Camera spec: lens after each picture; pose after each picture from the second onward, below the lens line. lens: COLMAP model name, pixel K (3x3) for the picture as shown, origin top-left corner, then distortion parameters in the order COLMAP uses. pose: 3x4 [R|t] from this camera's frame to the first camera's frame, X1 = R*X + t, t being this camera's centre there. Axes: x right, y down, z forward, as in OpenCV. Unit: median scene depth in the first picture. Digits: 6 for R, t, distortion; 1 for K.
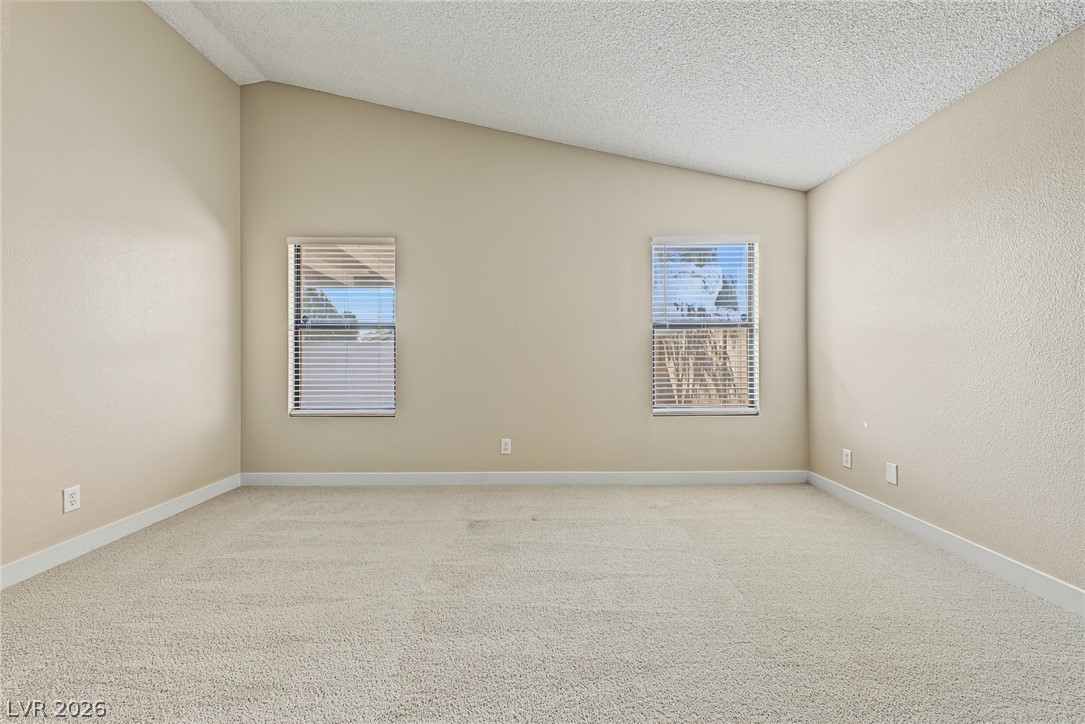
lens RADIAL K [[431.9, 0, 537.9], [0, 431.9, 359.5], [0, 0, 1]] dist [0.014058, -0.003319]
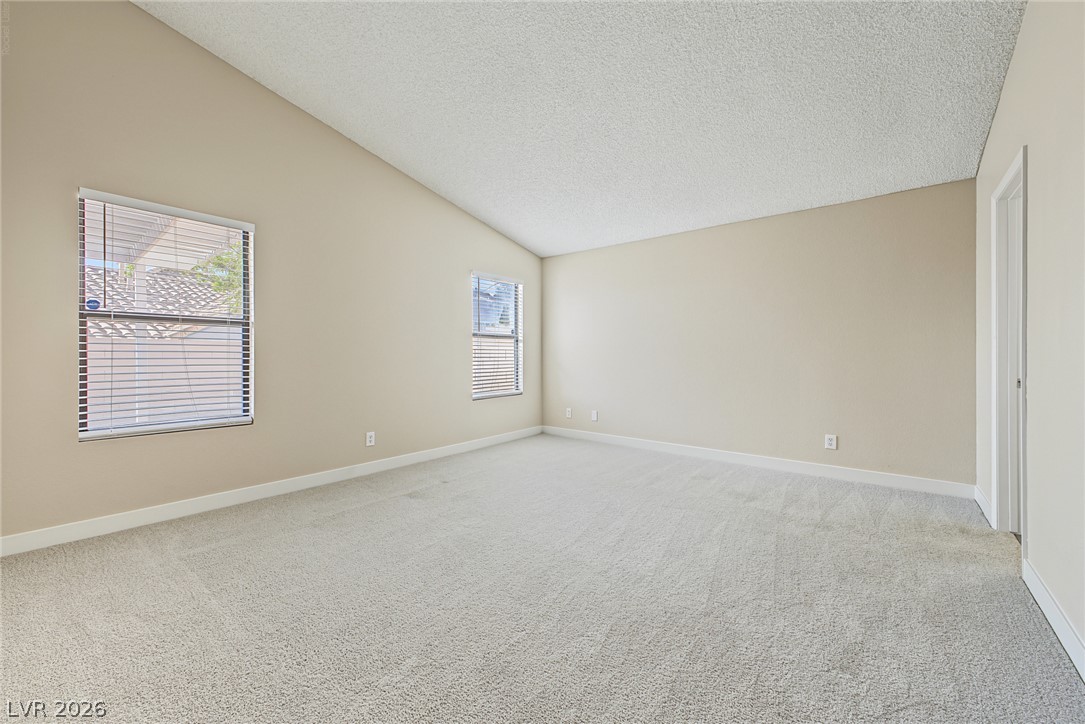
lens RADIAL K [[431.9, 0, 547.9], [0, 431.9, 359.2], [0, 0, 1]] dist [0.014058, -0.003319]
pose [[0.614830, -0.004055, 0.788649, -0.666627], [0.001241, 0.999991, 0.004173, -0.006049], [-0.788659, -0.001587, 0.614829, -0.035400]]
